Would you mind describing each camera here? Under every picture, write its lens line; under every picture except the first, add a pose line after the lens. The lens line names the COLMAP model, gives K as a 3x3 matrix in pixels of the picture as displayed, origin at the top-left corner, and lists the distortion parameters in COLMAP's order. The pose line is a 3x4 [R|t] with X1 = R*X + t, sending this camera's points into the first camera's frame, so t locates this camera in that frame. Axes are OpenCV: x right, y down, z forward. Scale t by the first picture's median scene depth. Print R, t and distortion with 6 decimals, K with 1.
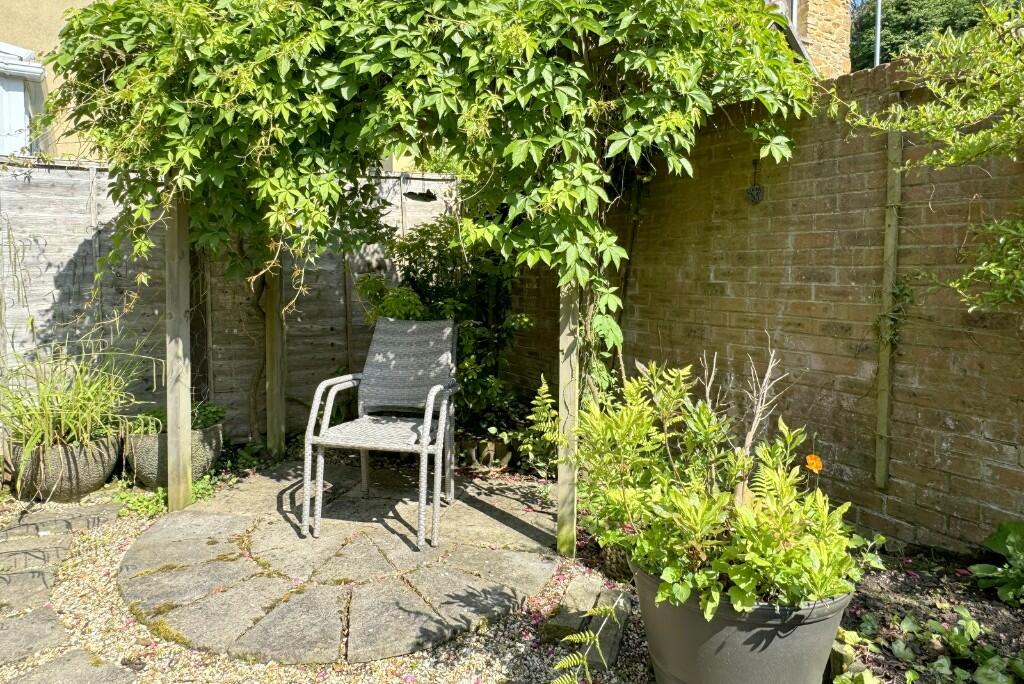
lens RADIAL K [[654.7, 0, 519.8], [0, 654.7, 317.2], [0, 0, 1]] dist [0.001283, -0.000136]
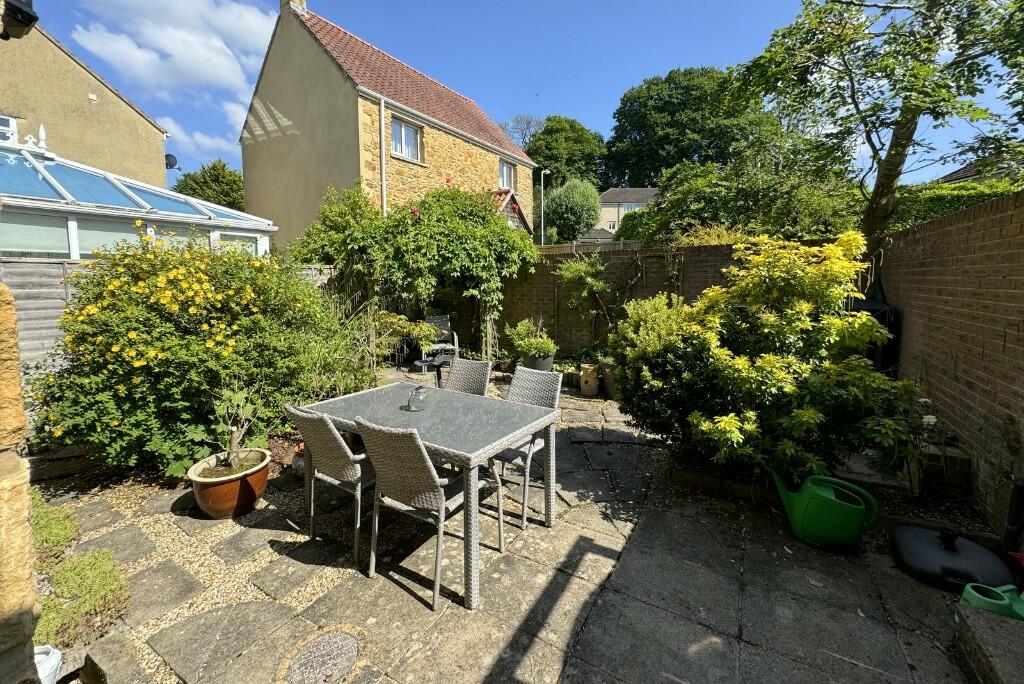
lens RADIAL K [[394.5, 0, 512.4], [0, 394.5, 341.0], [0, 0, 1]] dist [0.000006, 0.000002]
pose [[0.908107, -0.077071, 0.411585, -0.933727], [0.046131, 0.995346, 0.084601, -0.026013], [-0.416190, -0.057840, 0.907436, -1.489058]]
